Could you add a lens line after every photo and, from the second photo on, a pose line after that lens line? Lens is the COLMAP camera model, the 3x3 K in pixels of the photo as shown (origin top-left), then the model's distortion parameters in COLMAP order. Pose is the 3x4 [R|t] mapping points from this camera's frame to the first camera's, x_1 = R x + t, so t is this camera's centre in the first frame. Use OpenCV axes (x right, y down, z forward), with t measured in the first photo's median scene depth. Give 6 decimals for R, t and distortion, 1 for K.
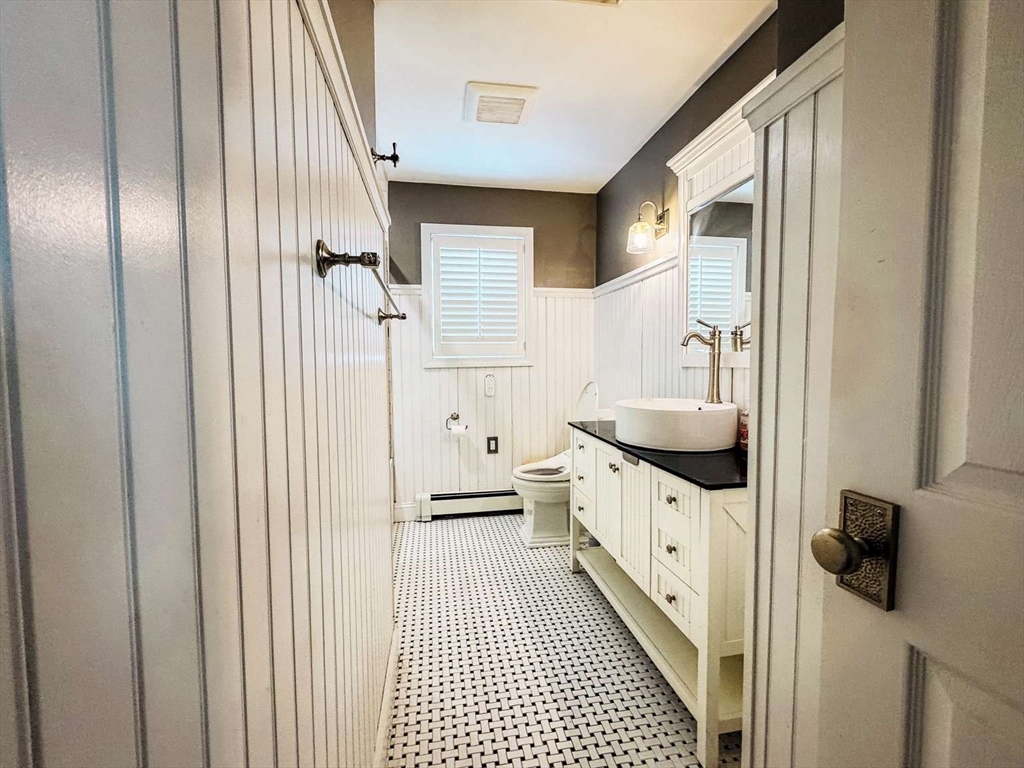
lens RADIAL K [[433.5, 0, 512.6], [0, 433.5, 386.0], [0, 0, 1]] dist [0.000323, -0.000004]
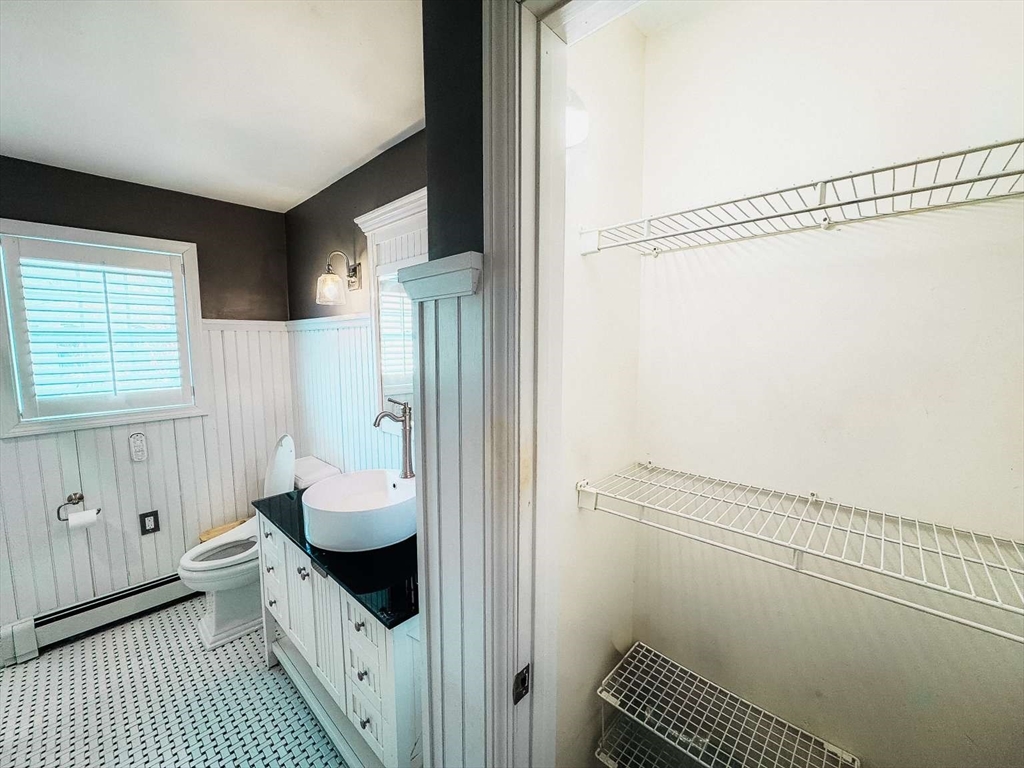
lens RADIAL K [[410.6, 0, 512.0], [0, 410.6, 385.2], [0, 0, 1]] dist [-0.001689, 0.000346]
pose [[0.805610, -0.054853, 0.589901, 0.068781], [0.028299, 0.998131, 0.054166, -0.157886], [-0.591769, -0.026943, 0.805657, 0.047191]]
